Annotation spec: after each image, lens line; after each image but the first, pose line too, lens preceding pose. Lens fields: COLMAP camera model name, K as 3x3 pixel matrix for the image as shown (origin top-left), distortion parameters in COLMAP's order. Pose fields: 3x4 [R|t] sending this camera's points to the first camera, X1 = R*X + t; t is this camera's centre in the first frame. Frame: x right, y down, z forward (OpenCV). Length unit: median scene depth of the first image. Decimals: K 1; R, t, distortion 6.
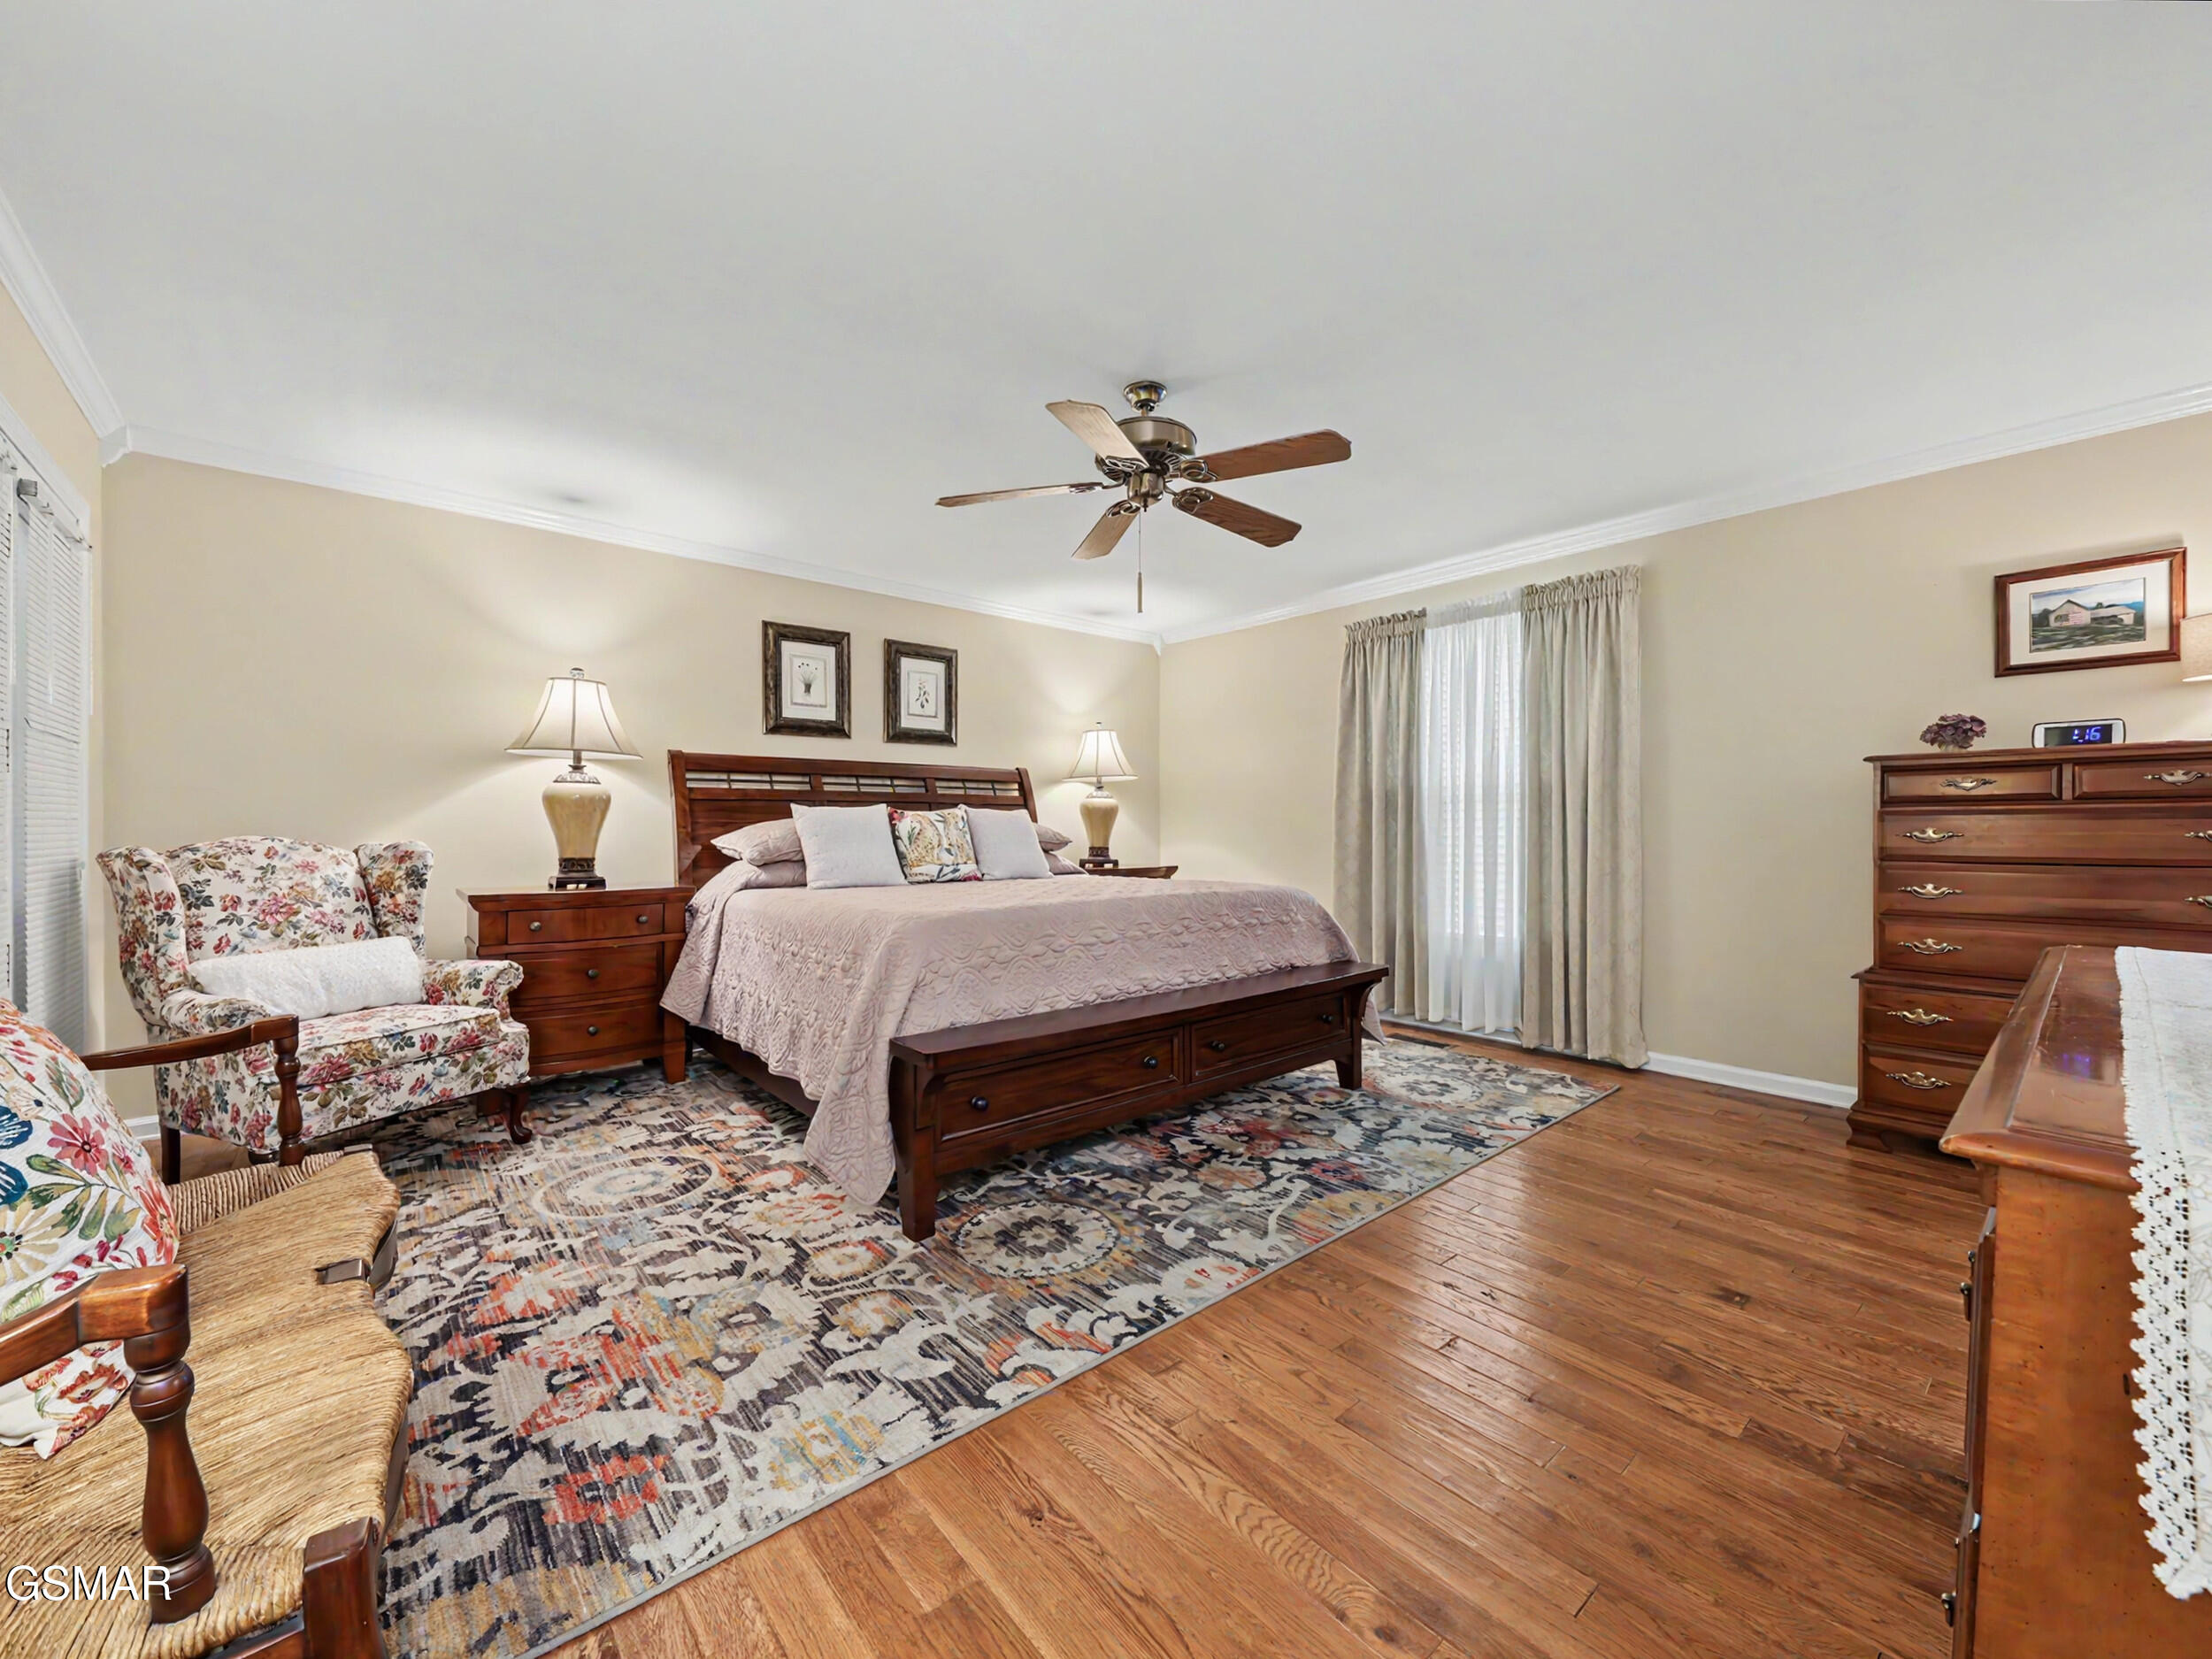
lens RADIAL K [[867.9, 0, 1108.2], [0, 867.9, 829.2], [0, 0, 1]] dist [-0.017020, -0.000856]
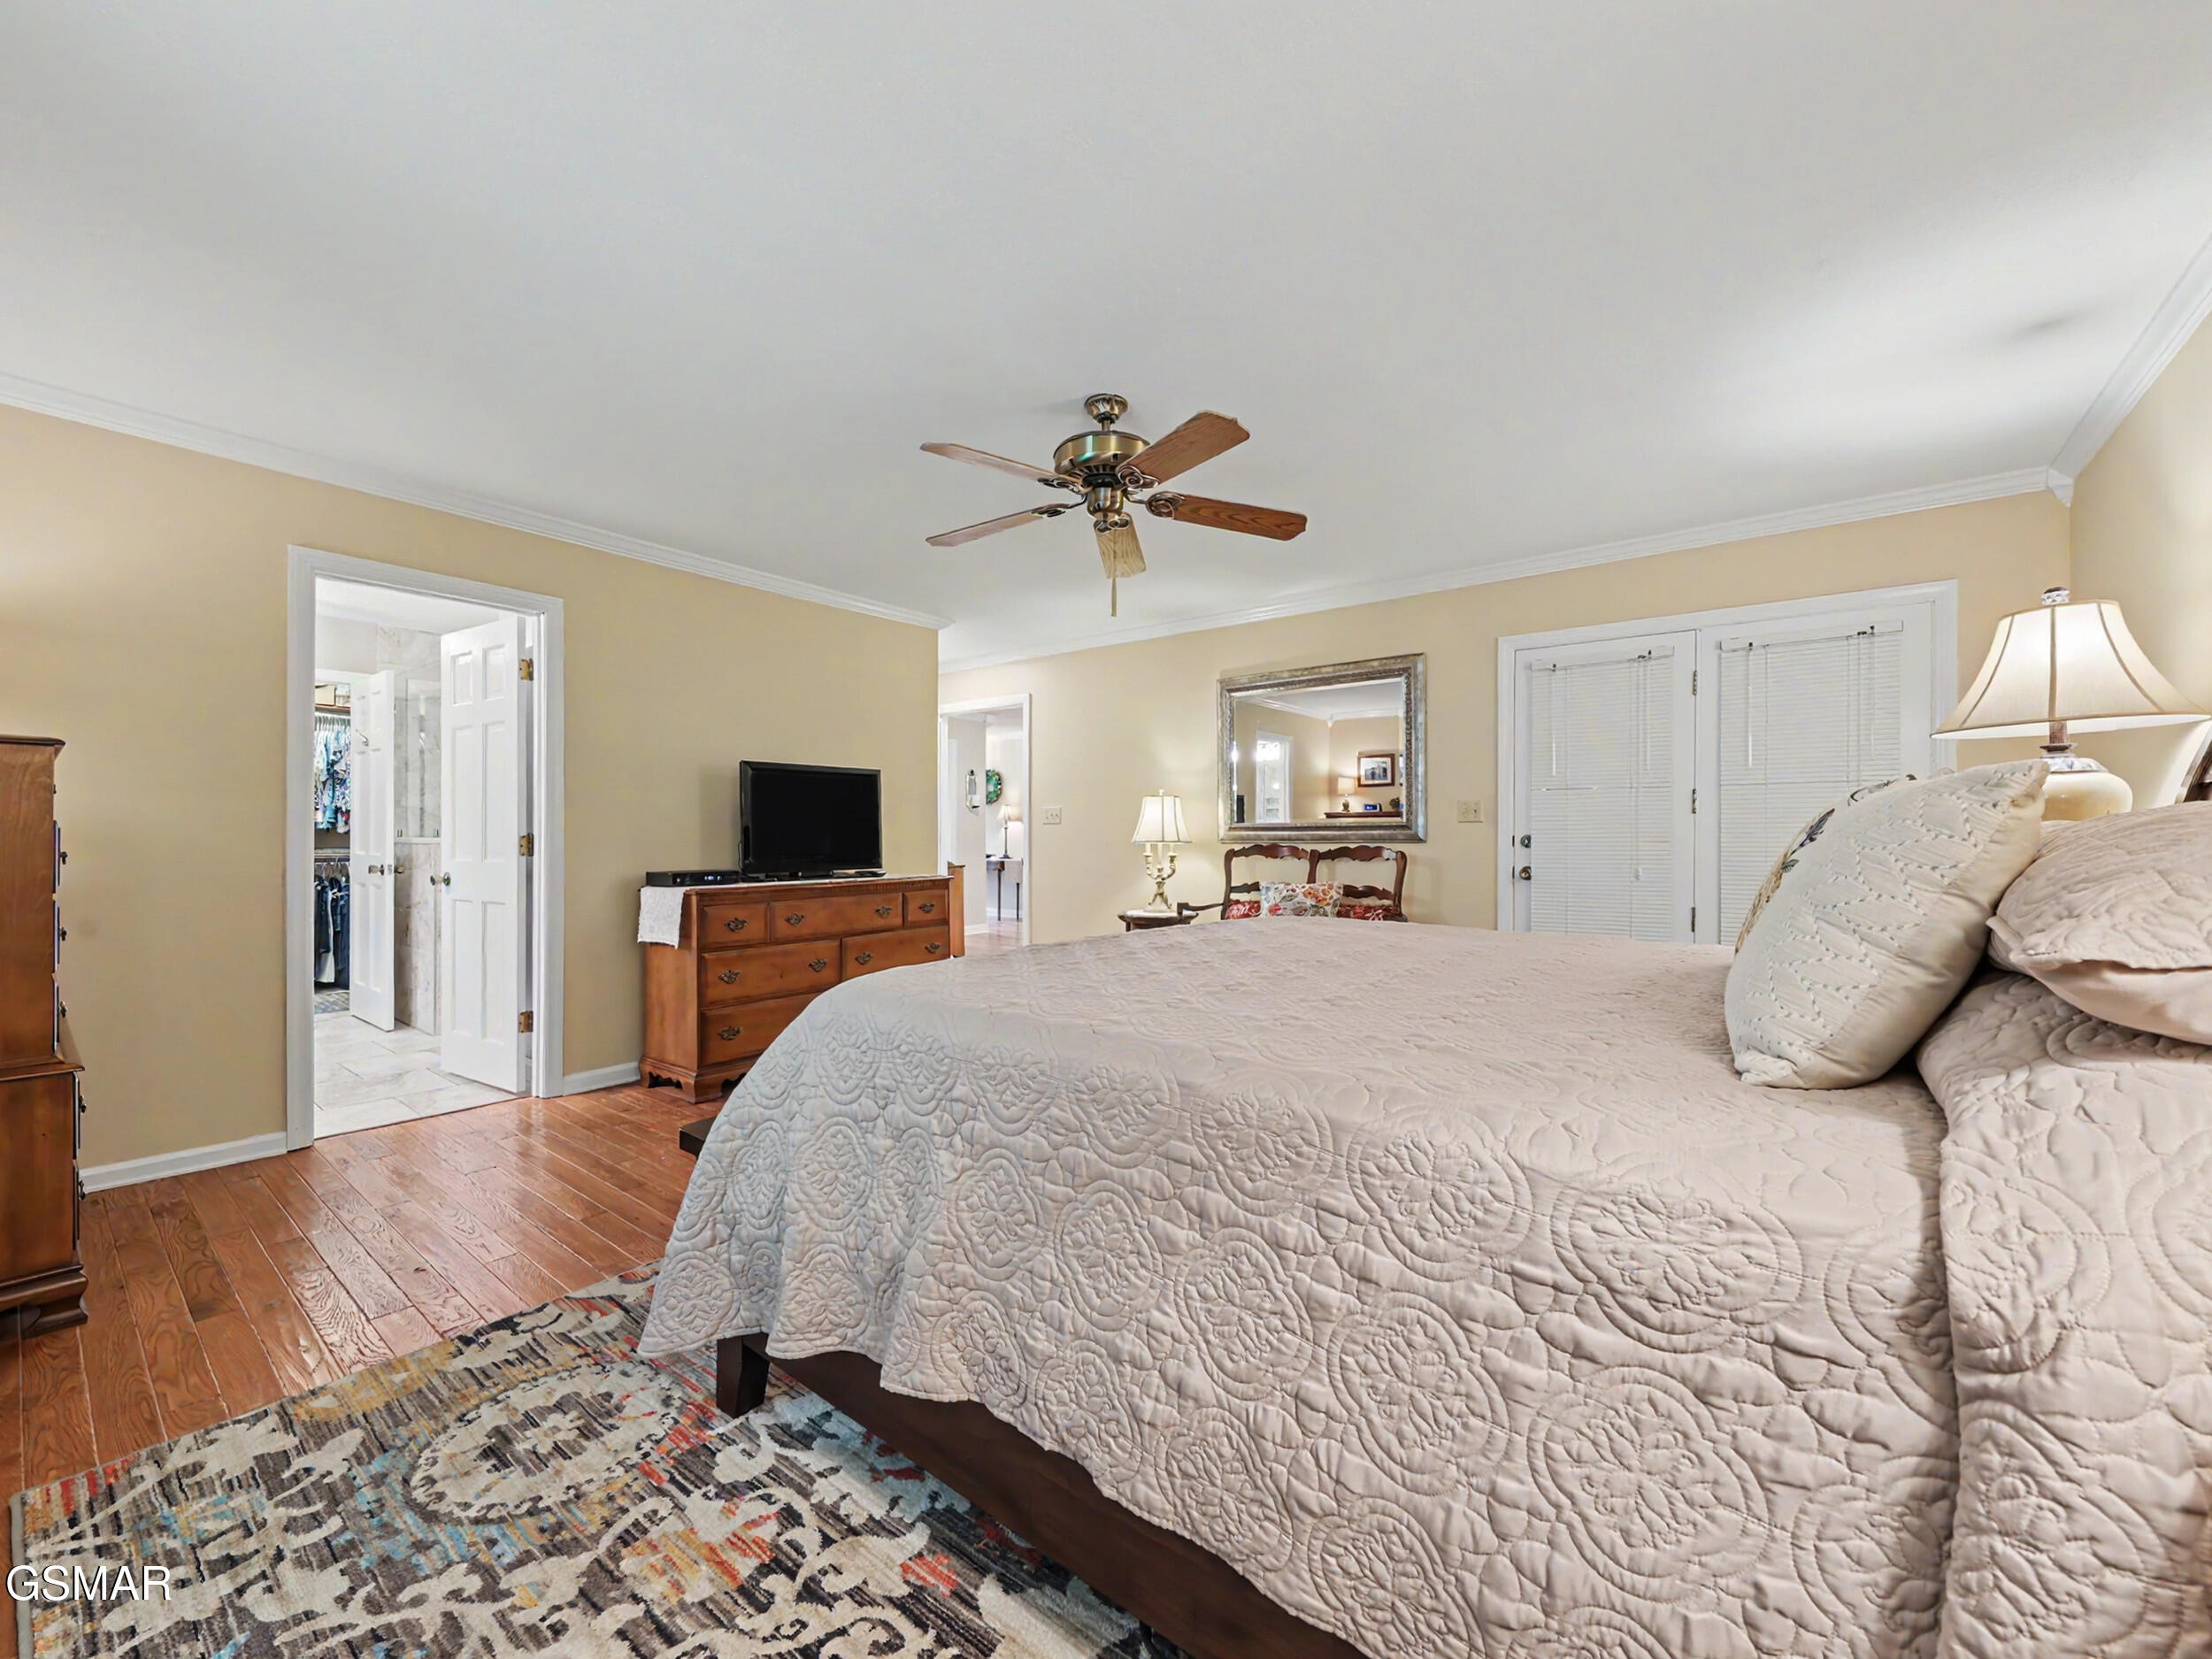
lens RADIAL K [[867.9, 0, 1104.8], [0, 867.9, 829.2], [0, 0, 1]] dist [-0.017020, -0.000856]
pose [[-0.981229, -0.000021, -0.192846, -0.389950], [-0.000448, 0.999998, 0.002171, -0.020683], [0.192845, 0.002216, -0.981227, 1.770838]]
